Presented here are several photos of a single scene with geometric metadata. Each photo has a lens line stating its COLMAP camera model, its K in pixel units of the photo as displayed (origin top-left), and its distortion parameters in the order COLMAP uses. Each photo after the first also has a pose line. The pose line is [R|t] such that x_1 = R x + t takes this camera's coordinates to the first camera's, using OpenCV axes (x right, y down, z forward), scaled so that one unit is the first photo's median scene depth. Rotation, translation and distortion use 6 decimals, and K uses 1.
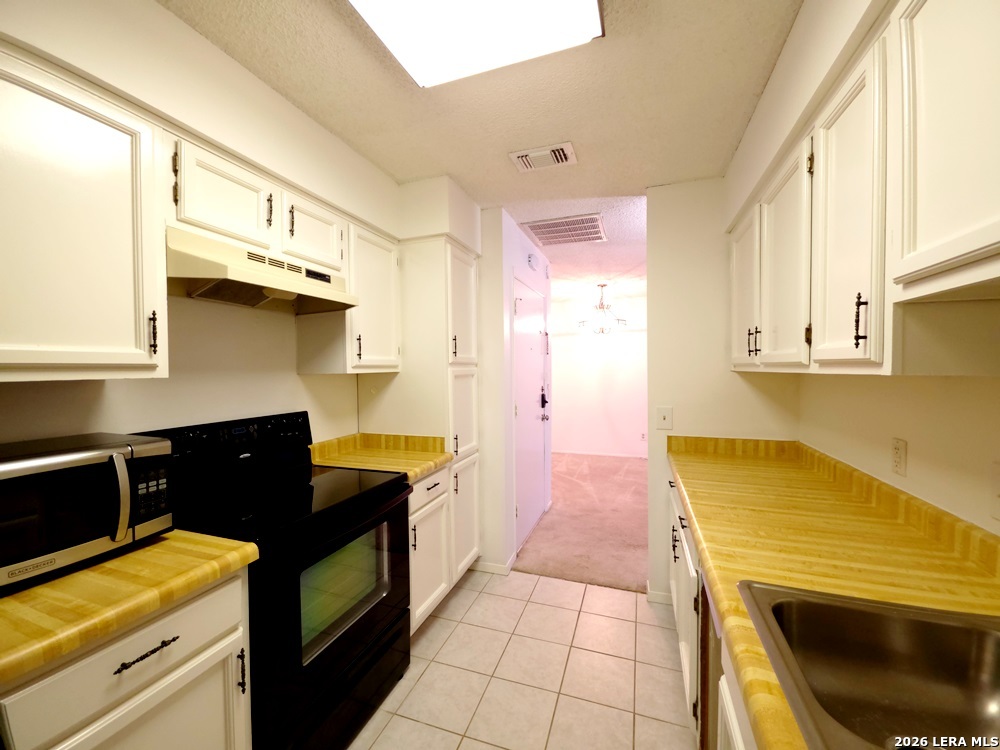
lens RADIAL K [[407.2, 0, 498.4], [0, 407.2, 373.2], [0, 0, 1]] dist [0.003400, 0.000041]
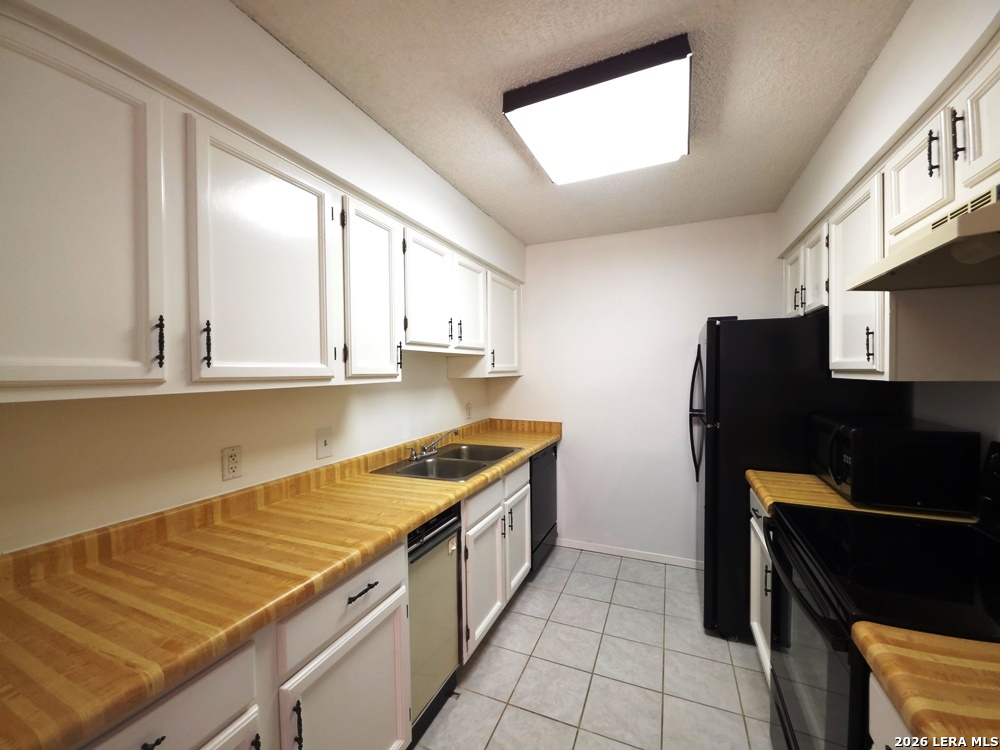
lens RADIAL K [[407.2, 0, 498.3], [0, 407.2, 377.2], [0, 0, 1]] dist [0.003400, 0.000041]
pose [[-0.997346, 0.016605, 0.070884, 0.186424], [0.018609, 0.999443, 0.027706, -0.049309], [-0.070385, 0.028951, -0.997100, 2.179774]]
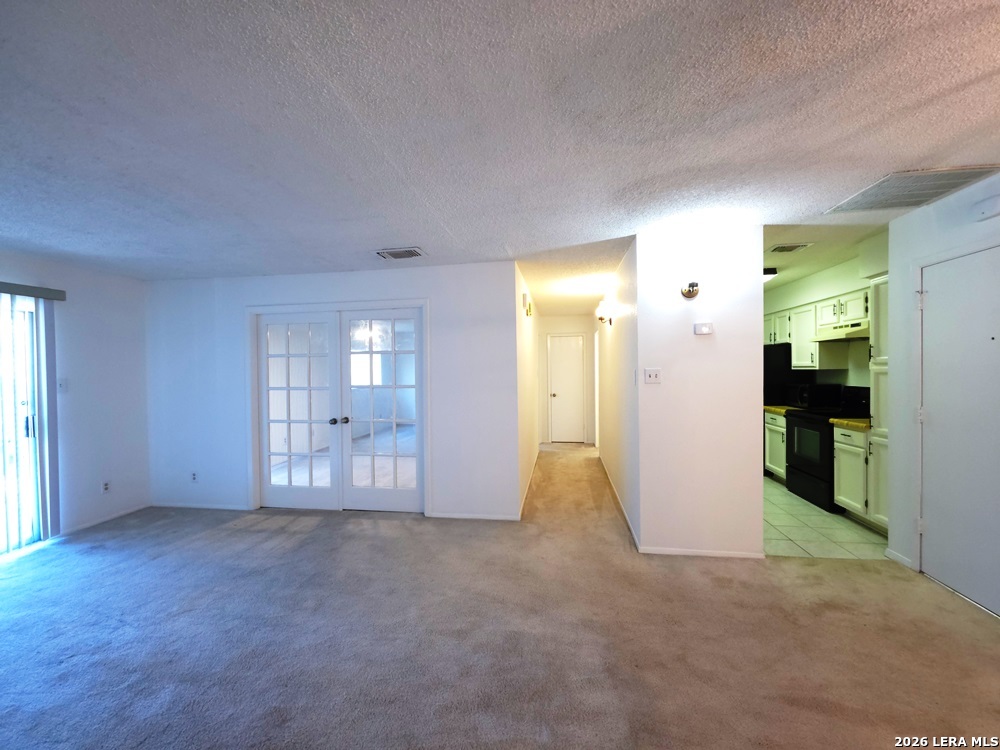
lens RADIAL K [[407.2, 0, 500.2], [0, 407.2, 371.9], [0, 0, 1]] dist [0.003400, 0.000041]
pose [[-0.981216, 0.019350, -0.191941, 2.685199], [0.014880, 0.999584, 0.024700, -0.098962], [0.192339, 0.021380, -0.981096, 4.017604]]
